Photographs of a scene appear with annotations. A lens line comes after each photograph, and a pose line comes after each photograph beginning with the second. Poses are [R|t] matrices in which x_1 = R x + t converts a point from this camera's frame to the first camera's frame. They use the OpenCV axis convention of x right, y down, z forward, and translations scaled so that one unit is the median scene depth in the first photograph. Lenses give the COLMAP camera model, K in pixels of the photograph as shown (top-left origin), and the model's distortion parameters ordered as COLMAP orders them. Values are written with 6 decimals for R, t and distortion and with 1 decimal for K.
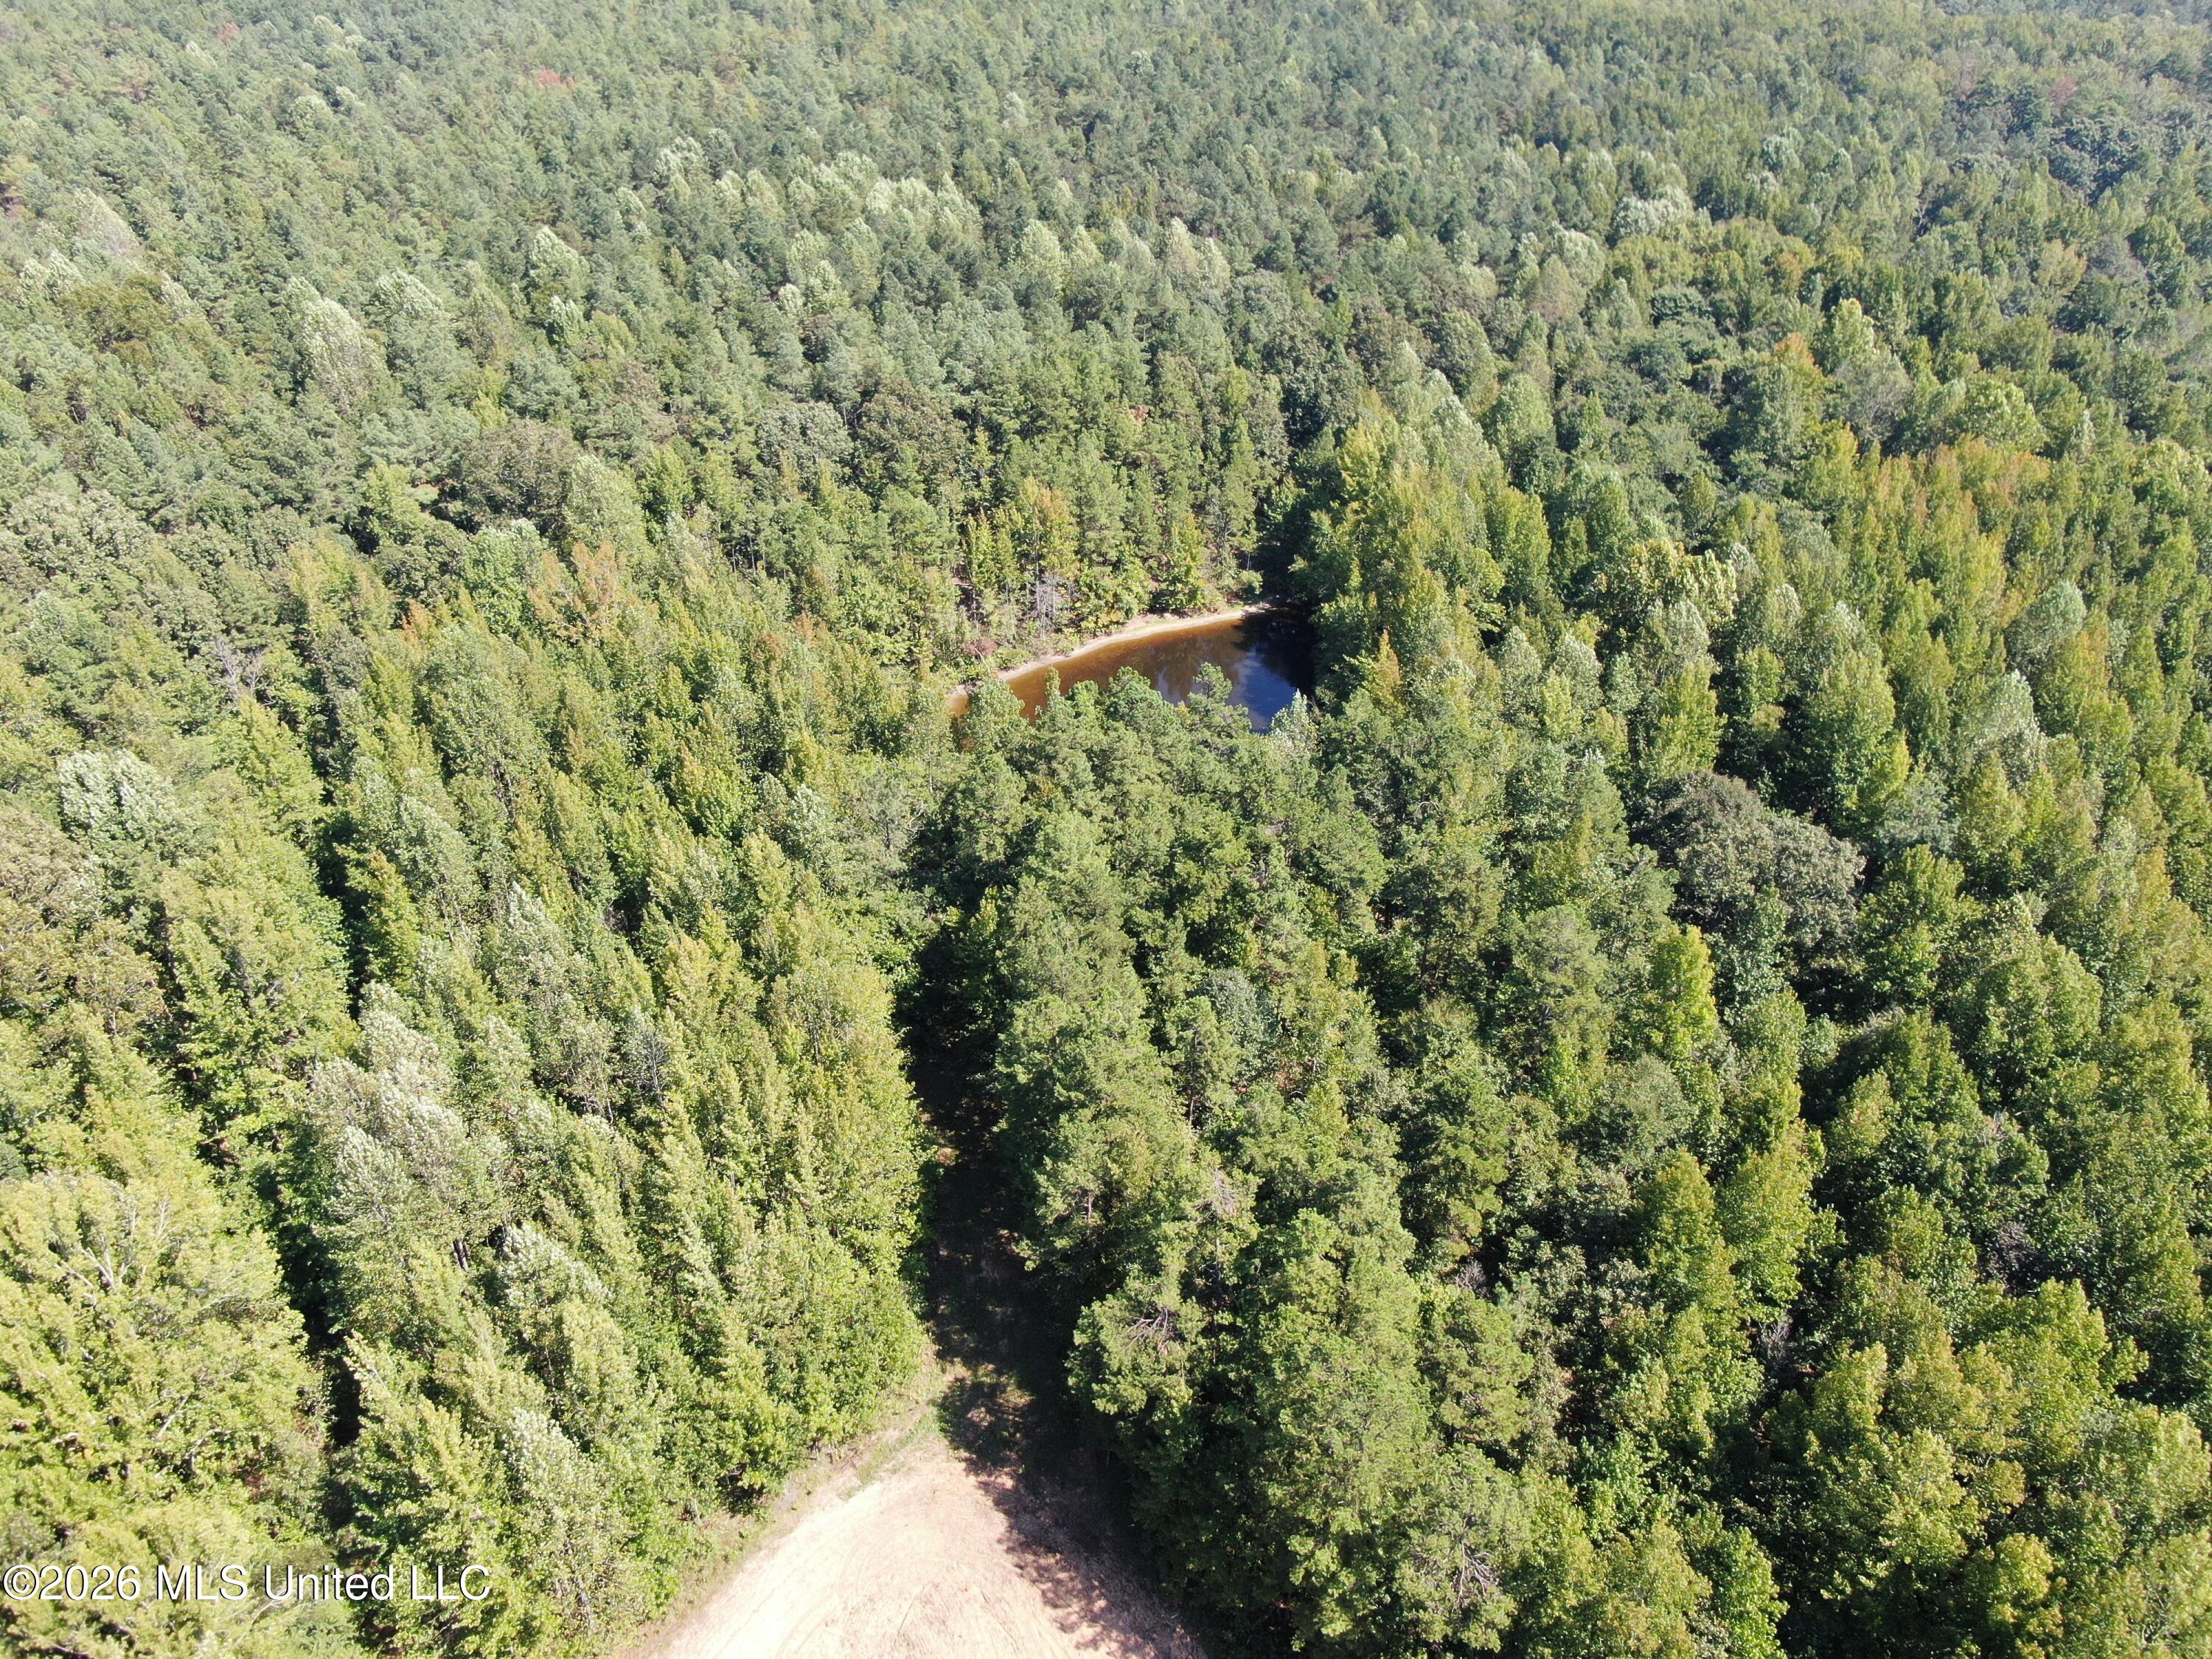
lens RADIAL K [[1618.0, 0, 1106.0], [0, 1618.0, 829.5], [0, 0, 1]] dist [-0.009126, 0.003608]
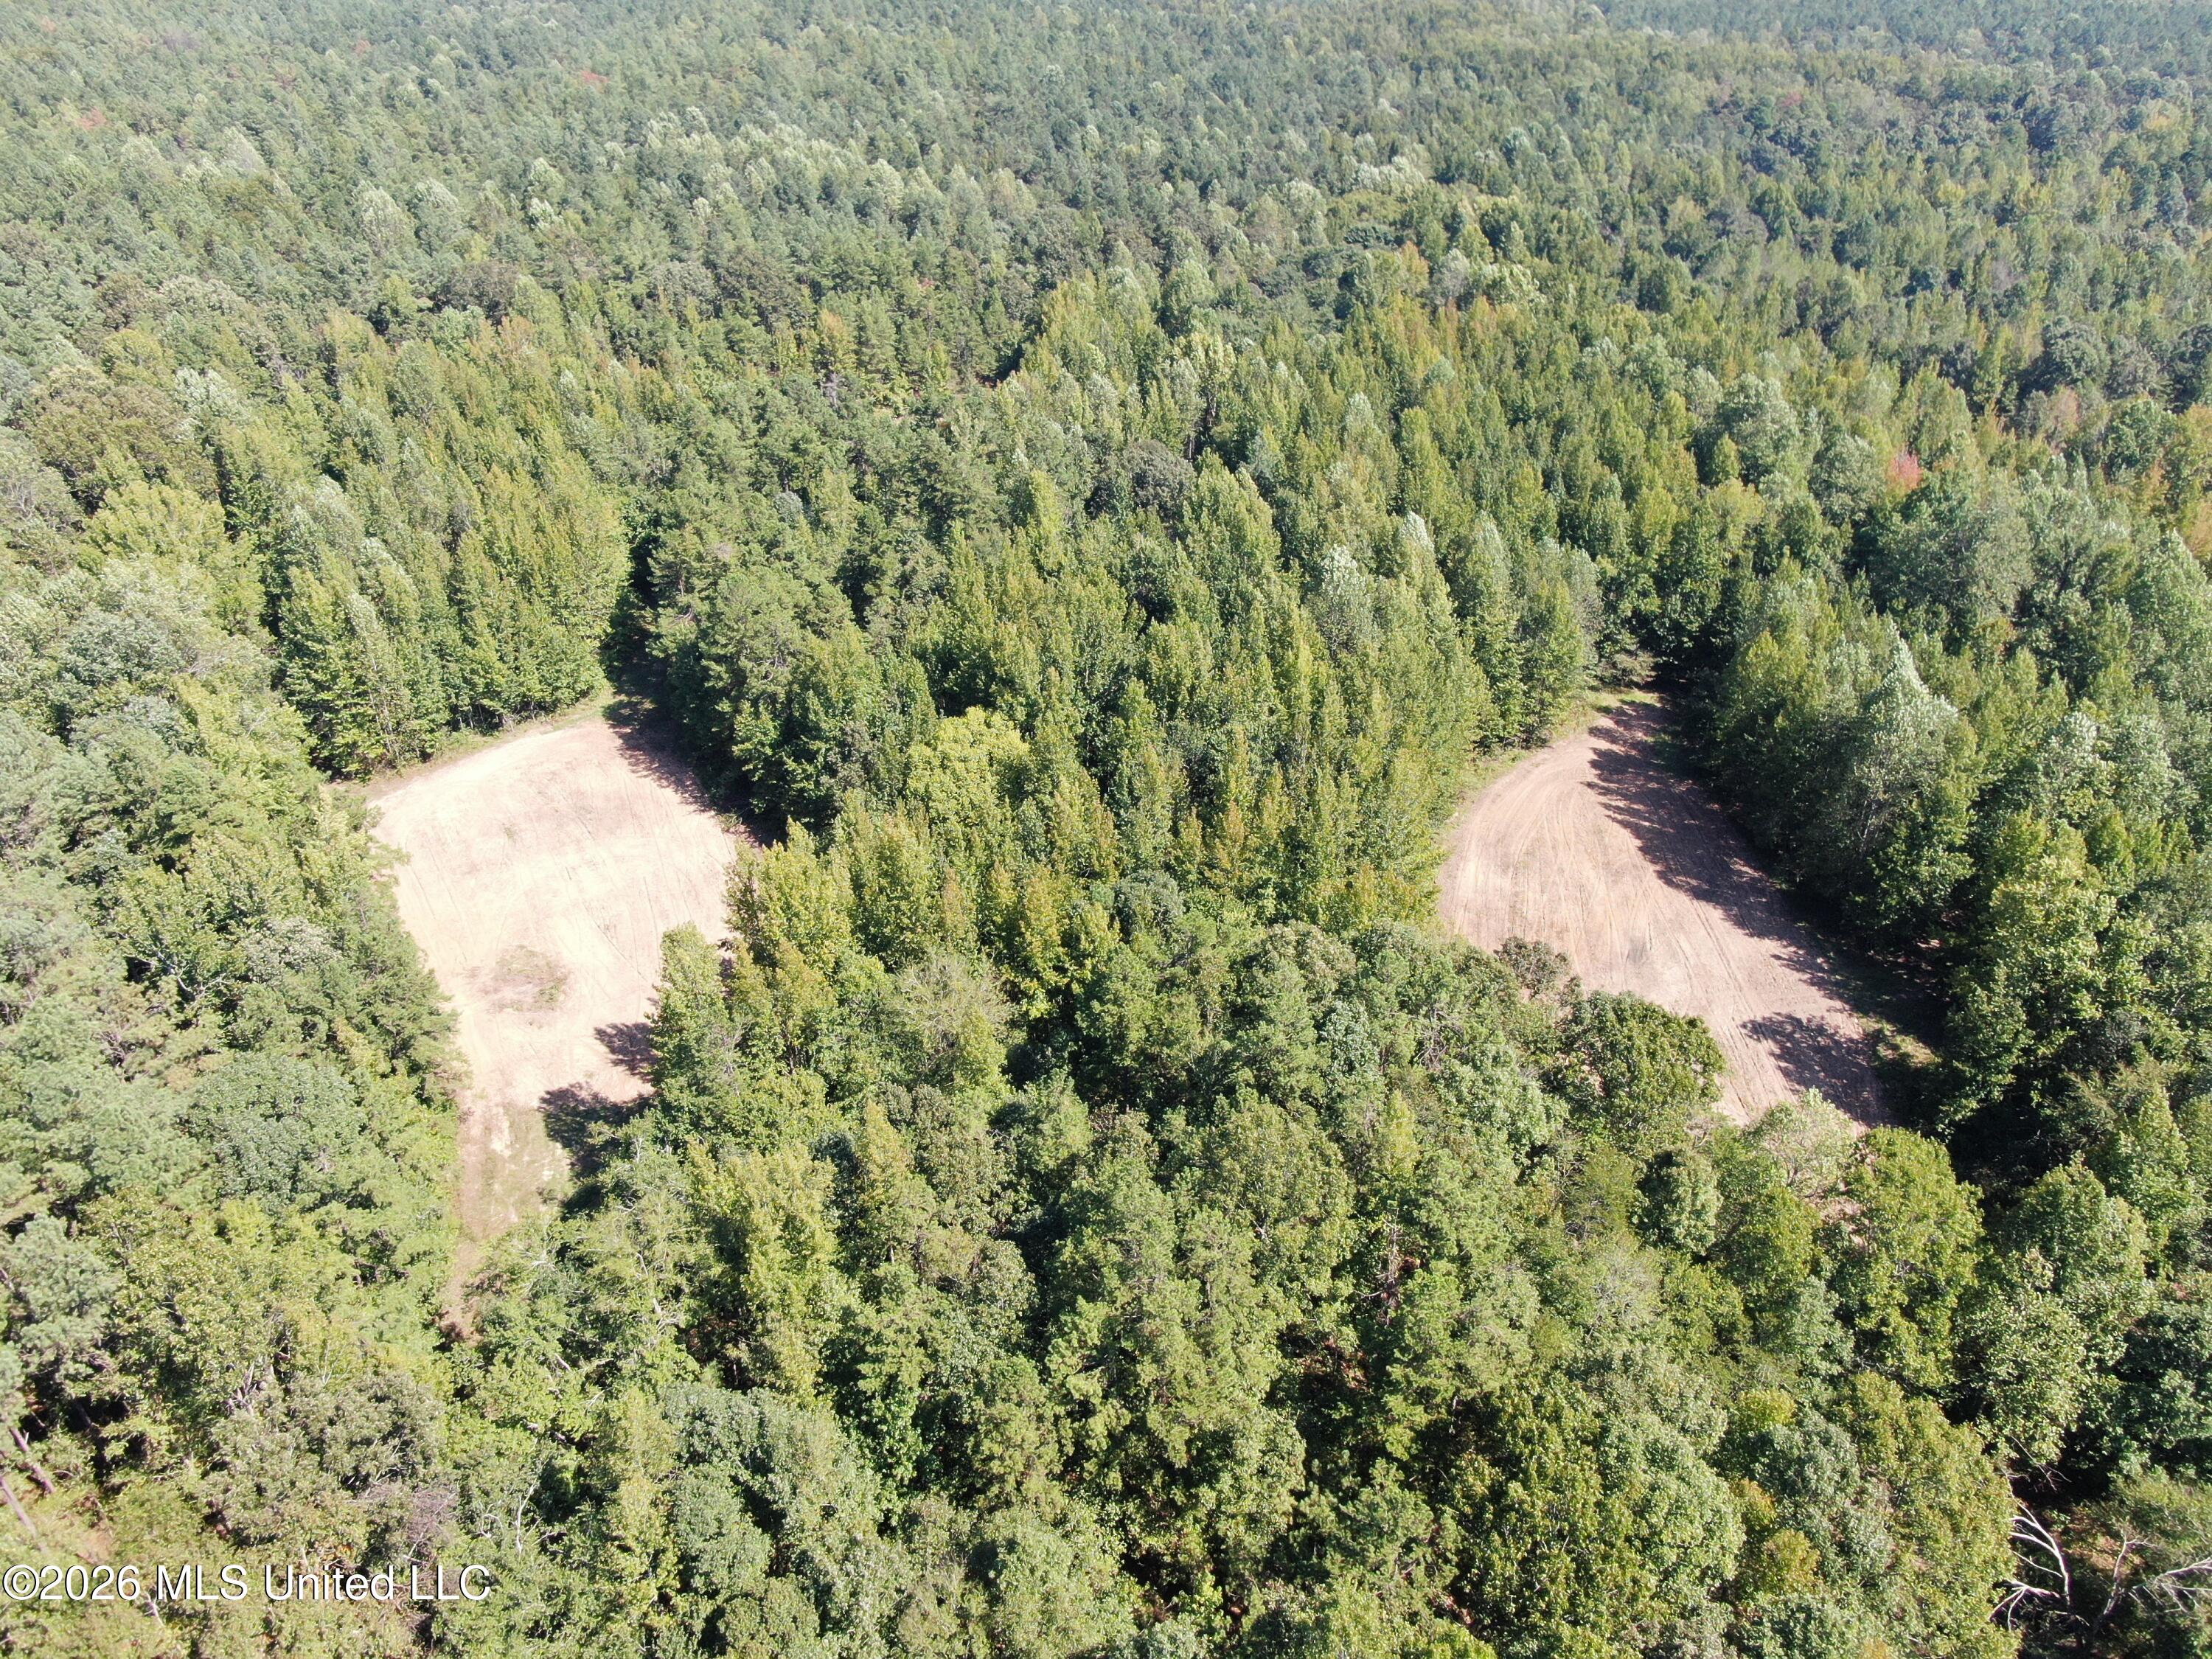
lens RADIAL K [[1618.0, 0, 1106.0], [0, 1618.0, 829.5], [0, 0, 1]] dist [-0.009126, 0.003608]
pose [[0.996655, 0.046493, -0.067207, 0.313022], [-0.049076, 0.998098, -0.037306, 0.283142], [0.065345, 0.040480, 0.997041, -0.414911]]
